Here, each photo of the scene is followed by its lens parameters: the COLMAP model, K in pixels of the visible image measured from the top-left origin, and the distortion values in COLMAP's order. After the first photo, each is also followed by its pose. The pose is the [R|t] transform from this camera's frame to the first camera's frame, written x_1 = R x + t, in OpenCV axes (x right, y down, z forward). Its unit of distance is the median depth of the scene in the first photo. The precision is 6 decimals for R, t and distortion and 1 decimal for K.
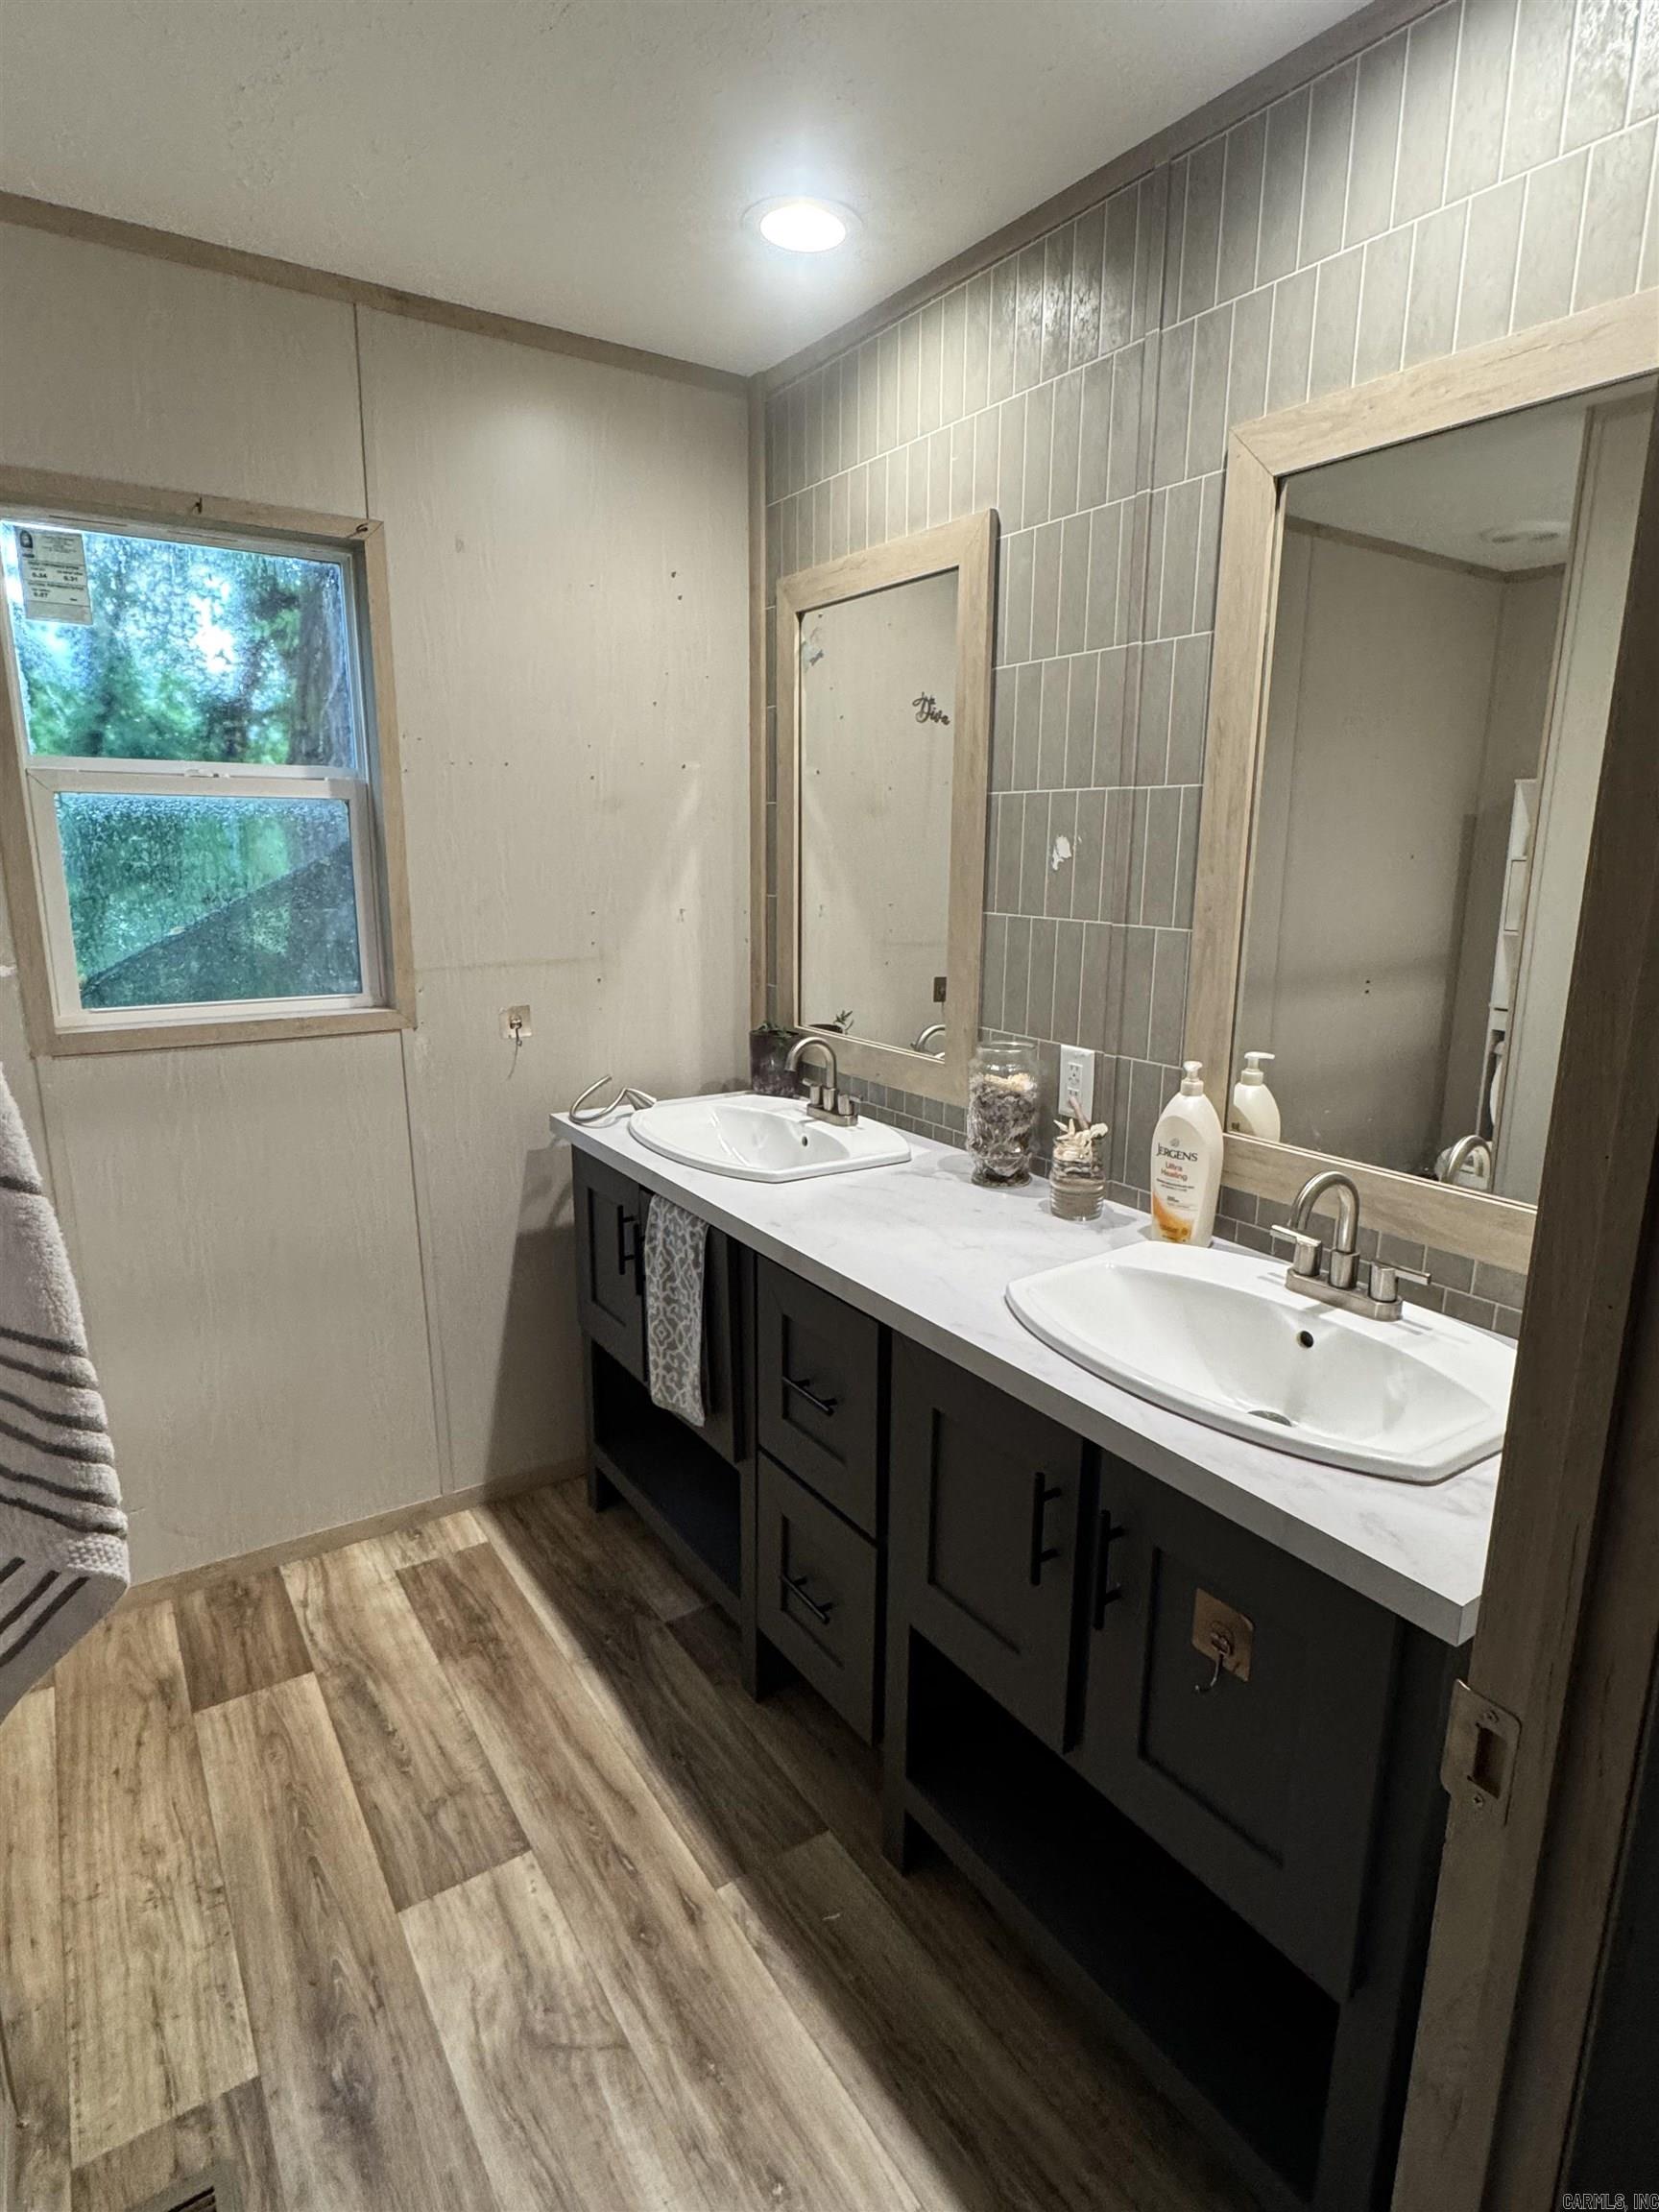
lens RADIAL K [[1166.3, 0, 849.5], [0, 1166.3, 1048.5], [0, 0, 1]] dist [0.001743, -0.001076]
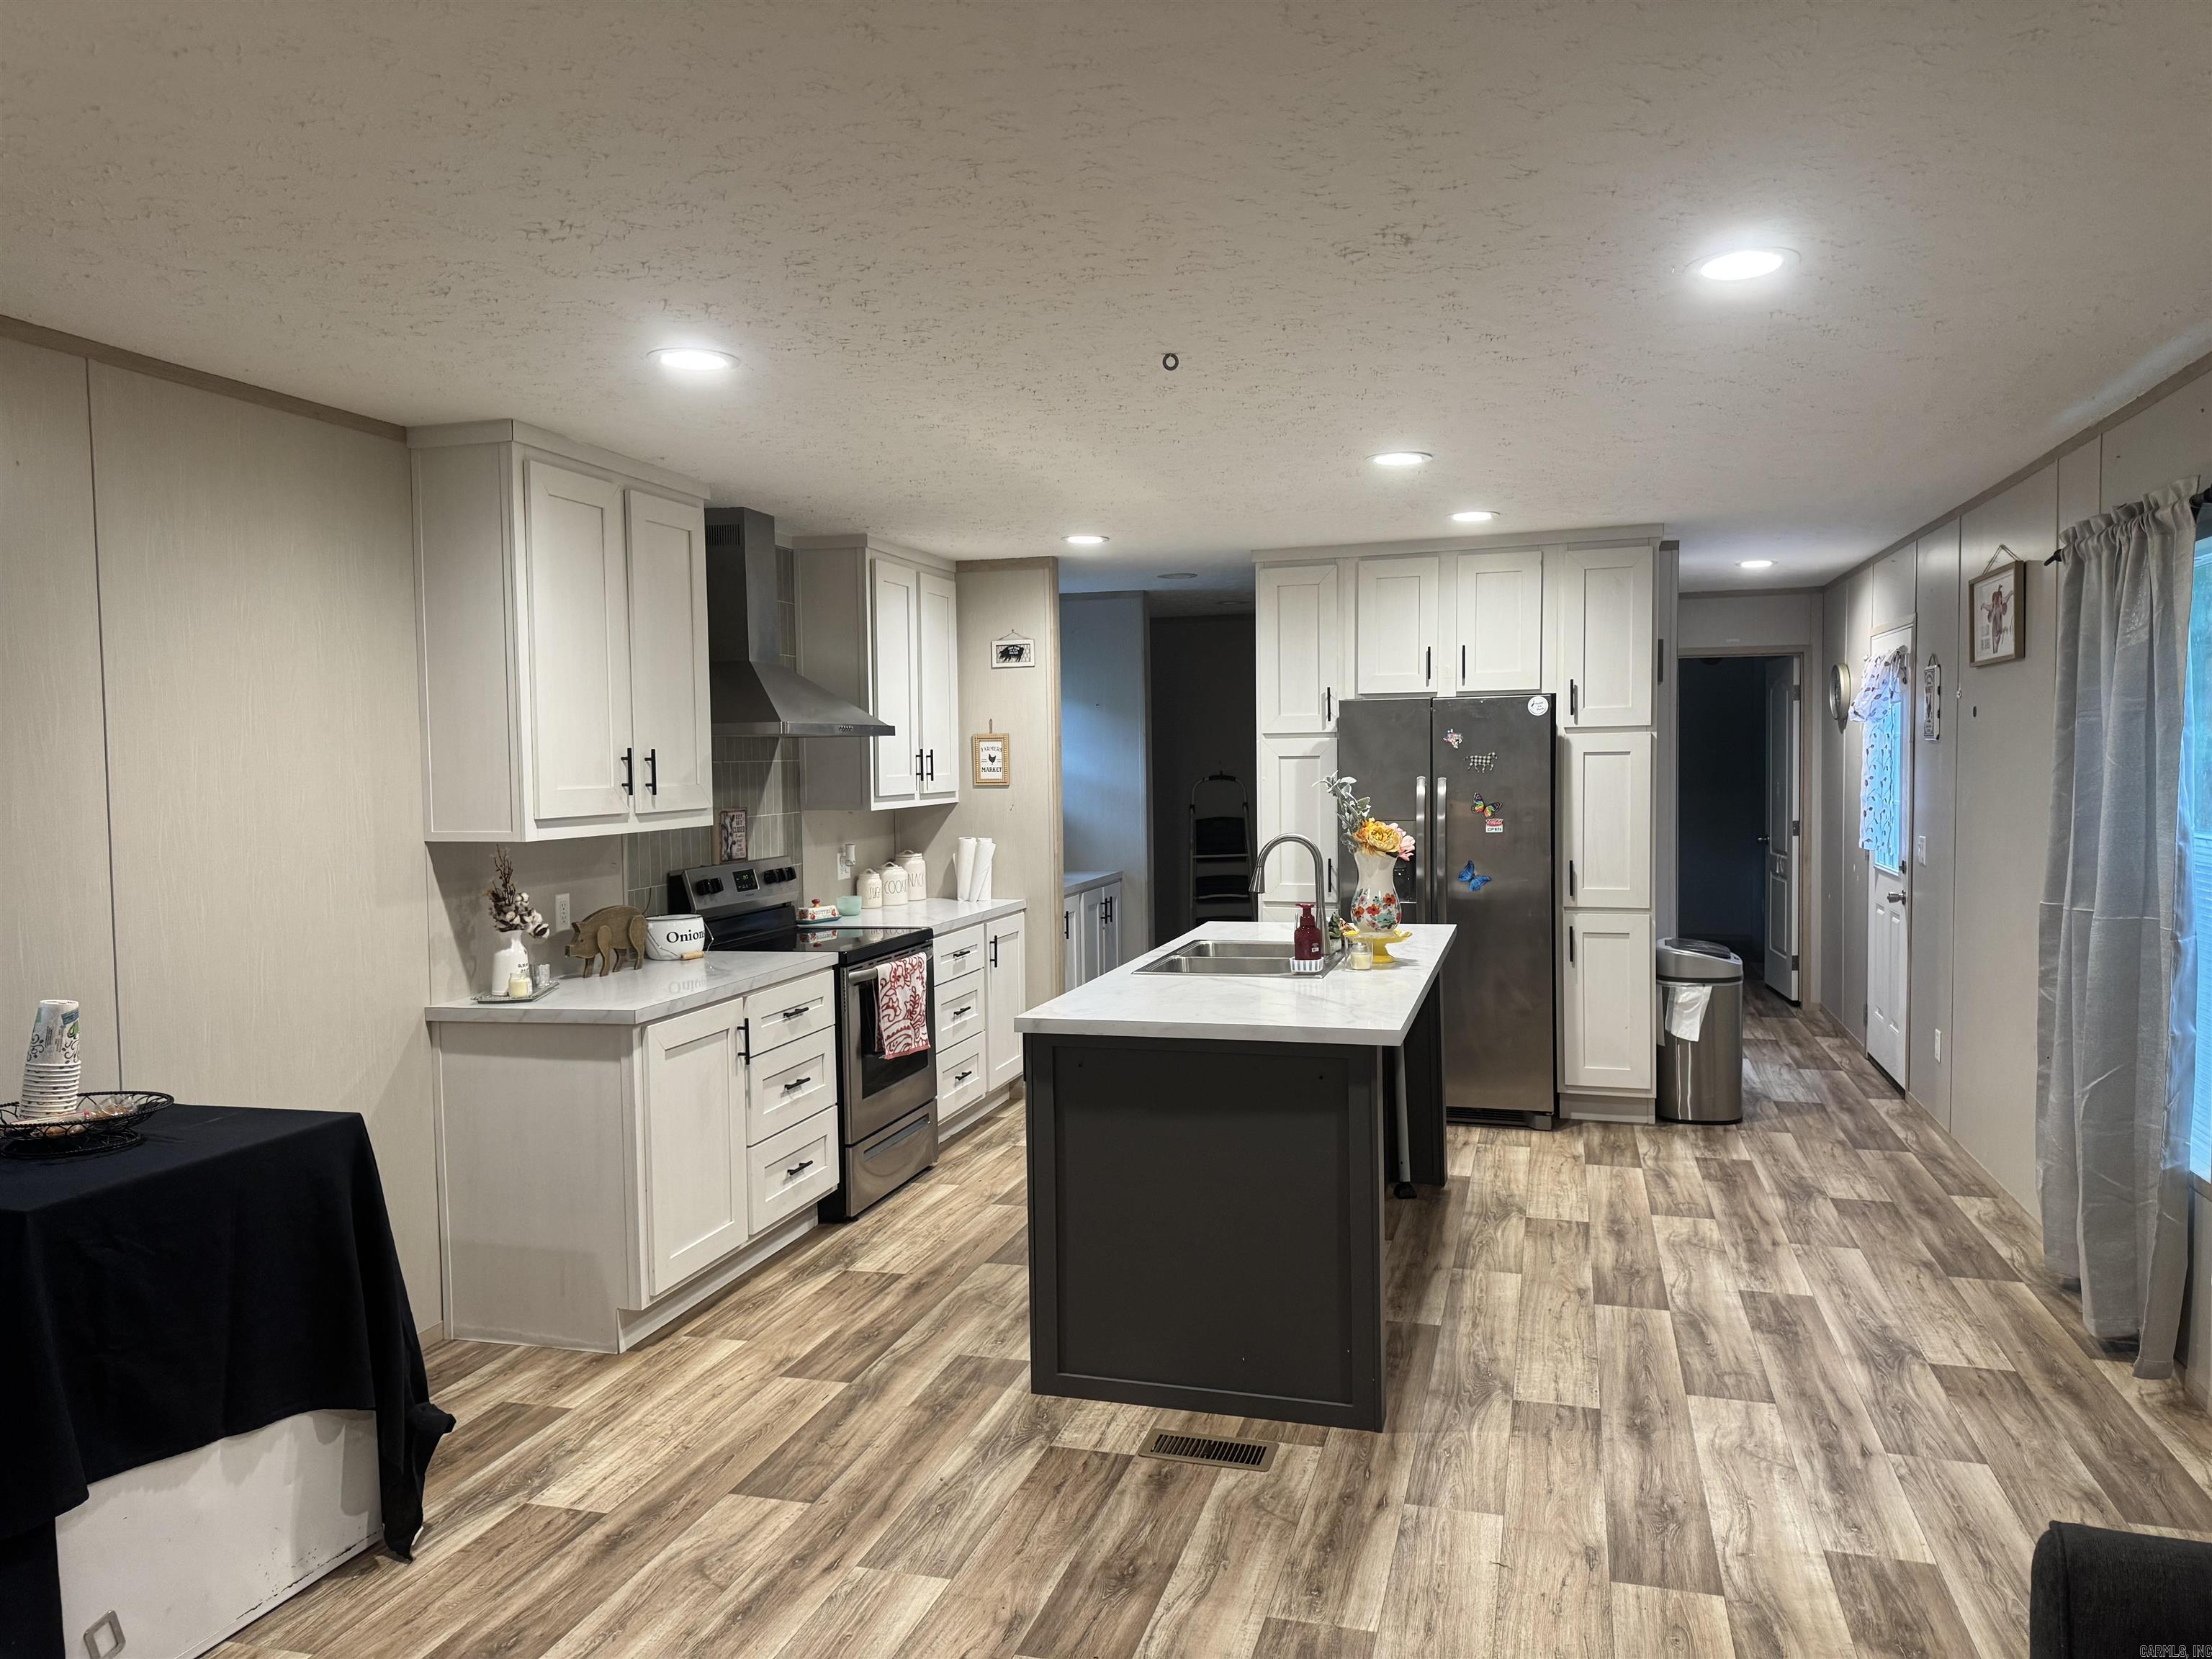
lens RADIAL K [[1555.5, 0, 1108.6], [0, 1555.5, 827.2], [0, 0, 1]] dist [-0.008375, -0.006302]
pose [[0.630687, 0.017491, -0.775840, 0.230225], [-0.121625, 0.989619, -0.076560, 0.062407], [0.766447, 0.142647, 0.626267, -0.327060]]
